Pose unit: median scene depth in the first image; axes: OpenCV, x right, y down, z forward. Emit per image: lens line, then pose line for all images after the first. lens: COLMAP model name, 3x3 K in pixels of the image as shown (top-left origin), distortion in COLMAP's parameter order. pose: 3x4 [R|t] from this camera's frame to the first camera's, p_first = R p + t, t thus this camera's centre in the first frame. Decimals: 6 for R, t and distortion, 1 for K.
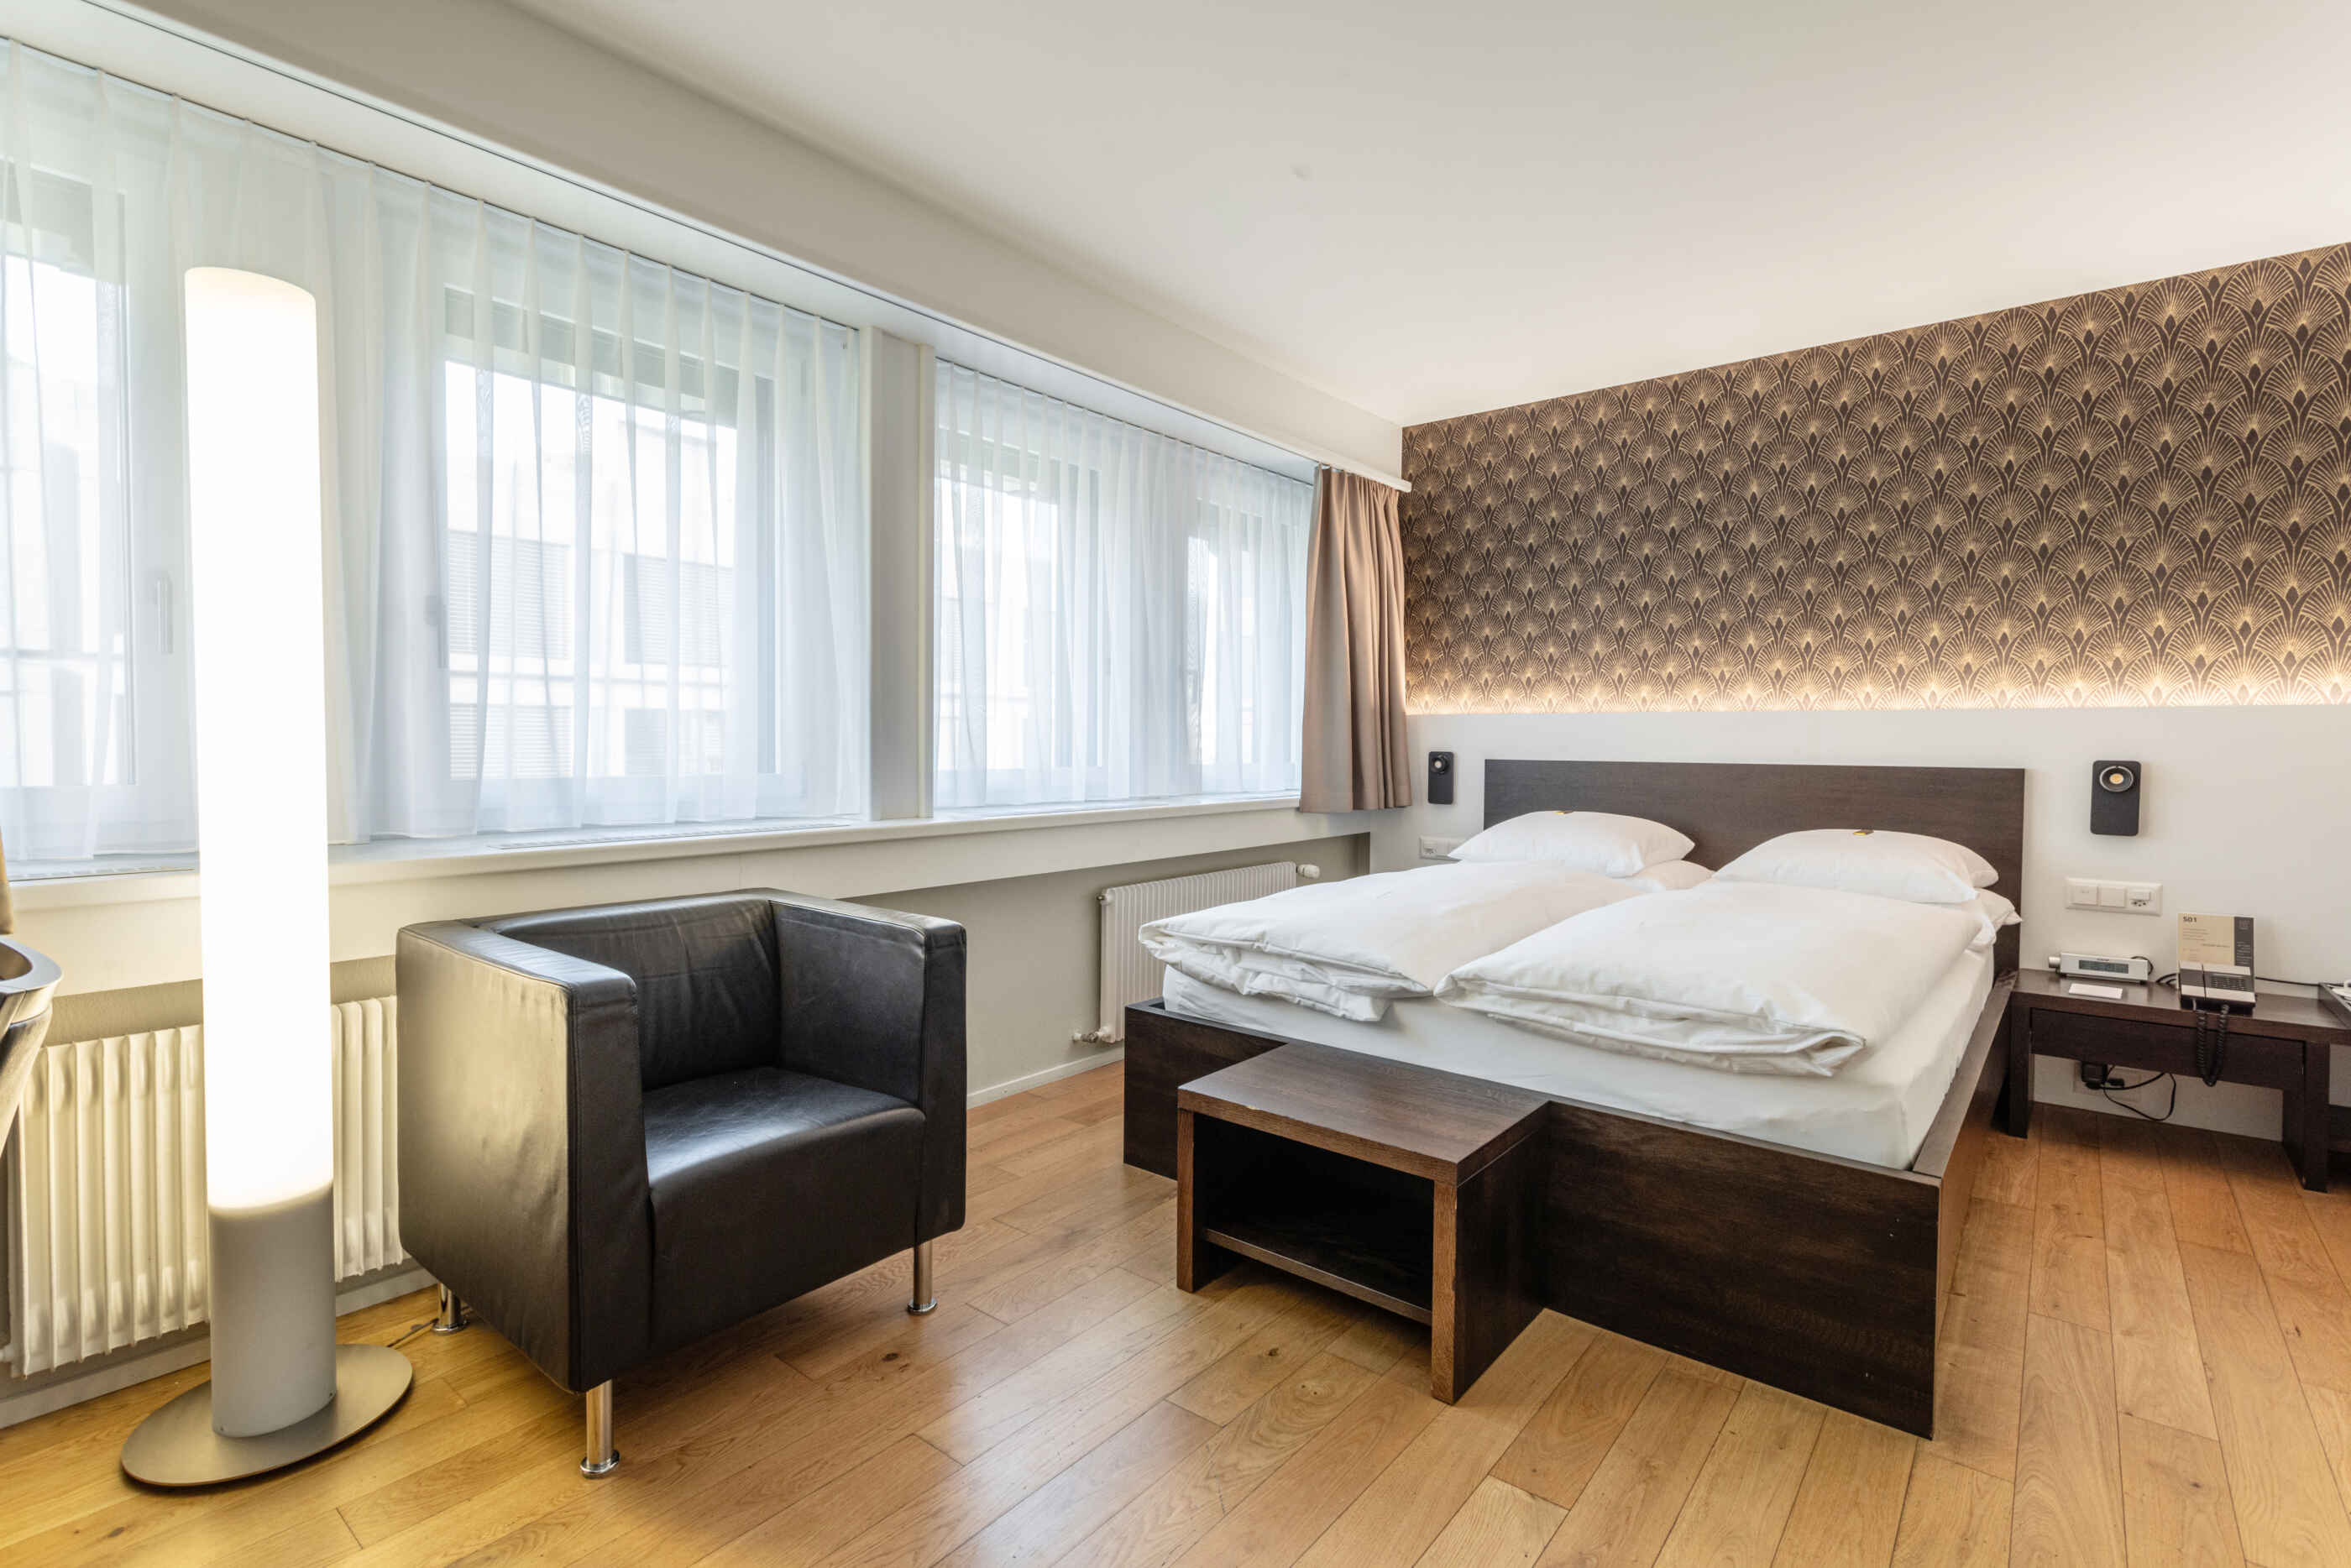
lens RADIAL K [[1111.3, 0, 1171.6], [0, 1111.3, 753.4], [0, 0, 1]] dist [-0.000919, 0.005734]
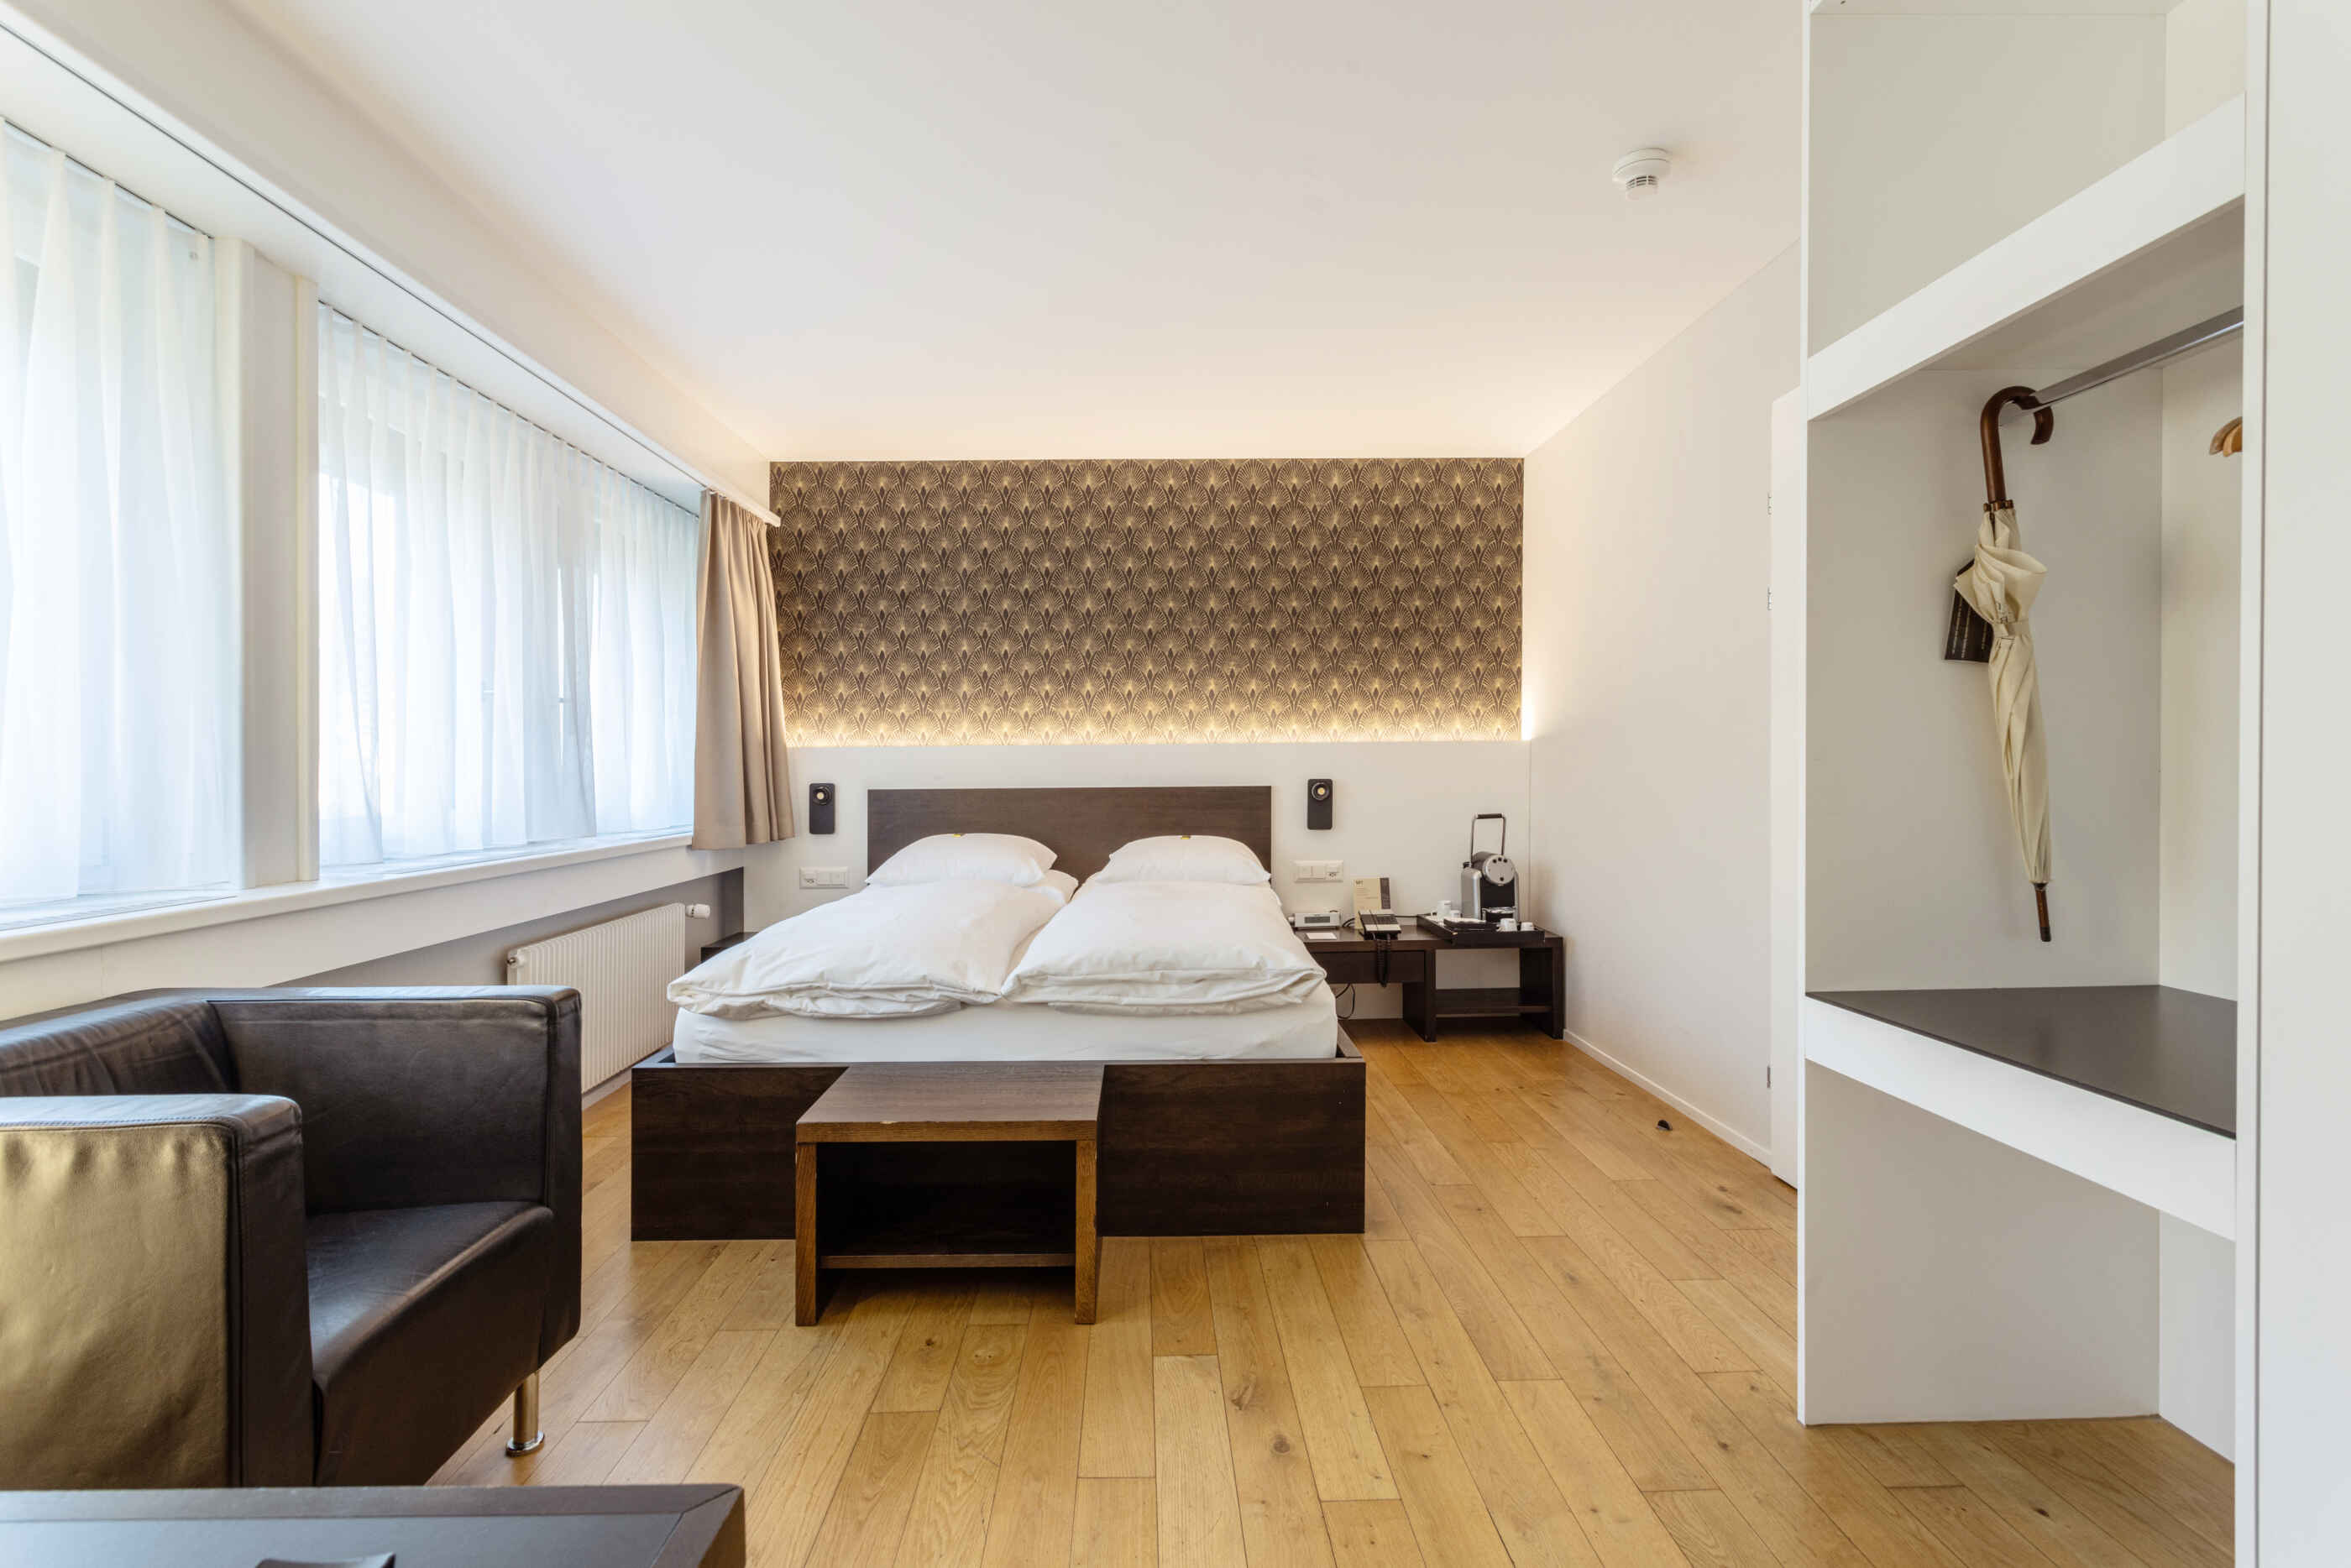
lens RADIAL K [[1111.2, 0, 1170.3], [0, 1111.2, 763.4], [0, 0, 1]] dist [-0.000597, 0.000599]
pose [[0.759013, -0.010104, 0.650998, -0.247621], [0.022143, 0.999702, -0.010302, -0.002921], [-0.650699, 0.022235, 0.759010, 0.011237]]
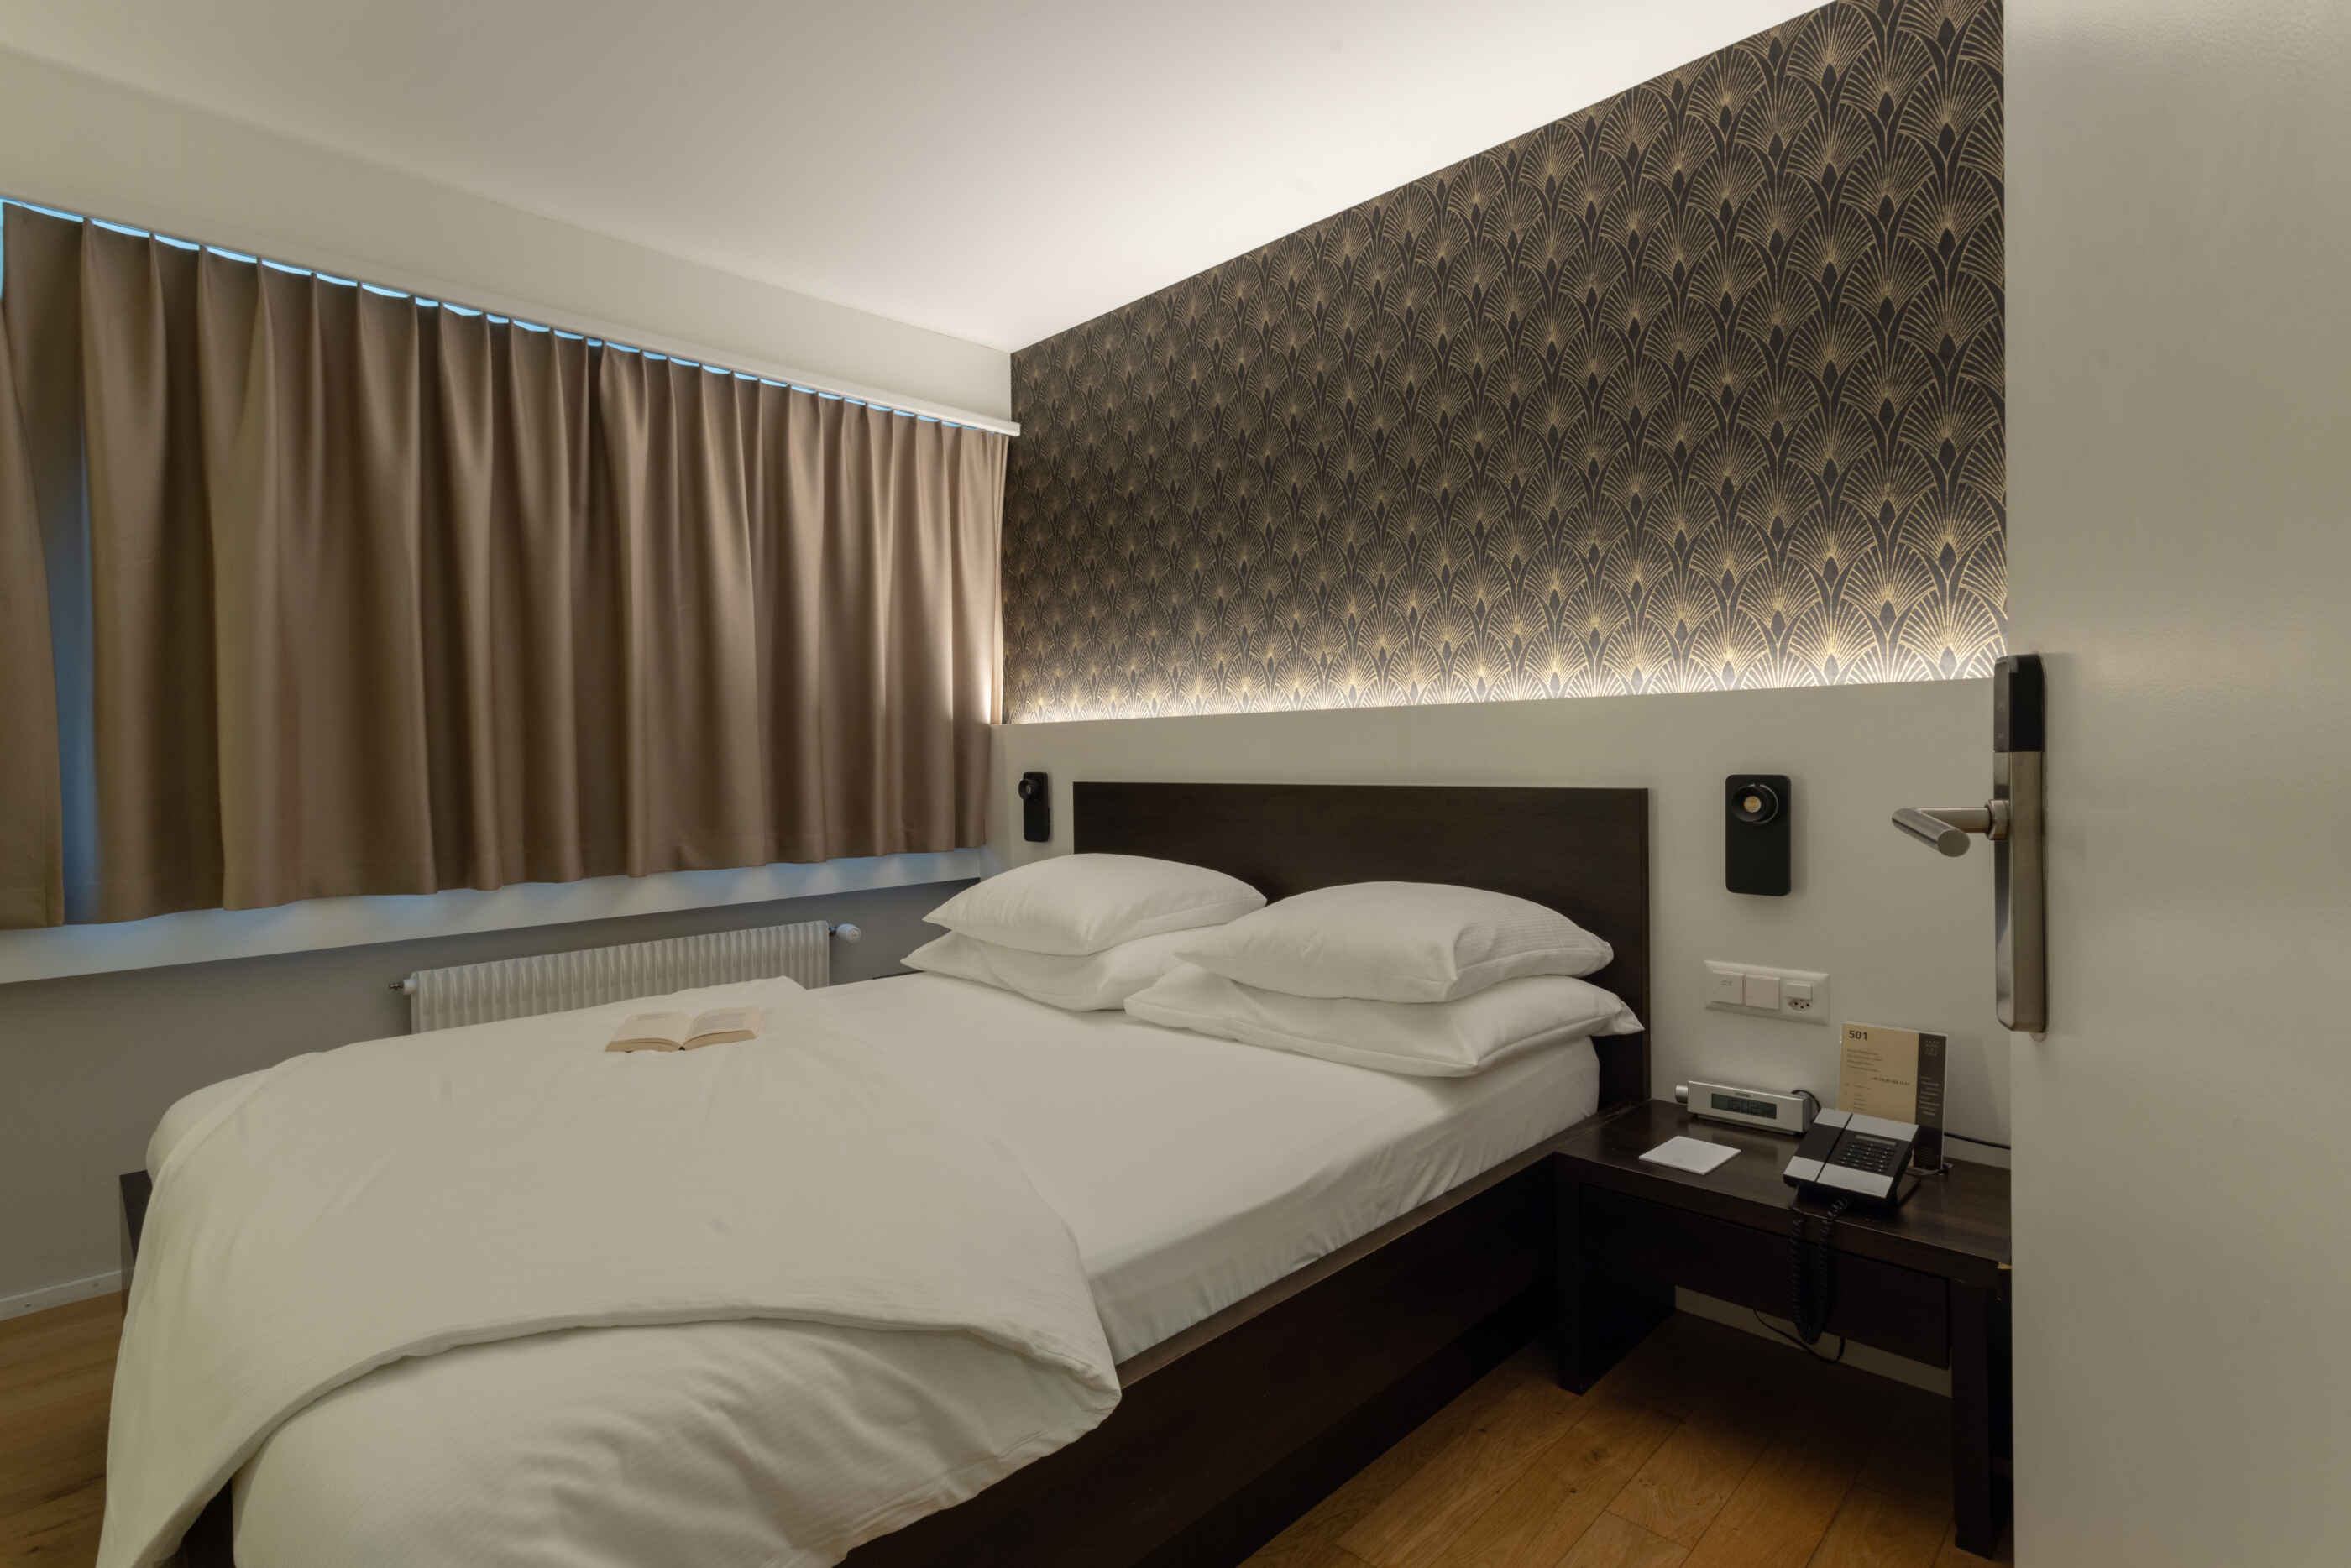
lens RADIAL K [[1150.8, 0, 1174.1], [0, 1150.8, 745.0], [0, 0, 1]] dist [0.000909, 0.009652]
pose [[0.995010, -0.020555, -0.097639, 0.559961], [0.018717, 0.999631, -0.019699, -0.003552], [0.098008, 0.017773, 0.995027, 0.309646]]
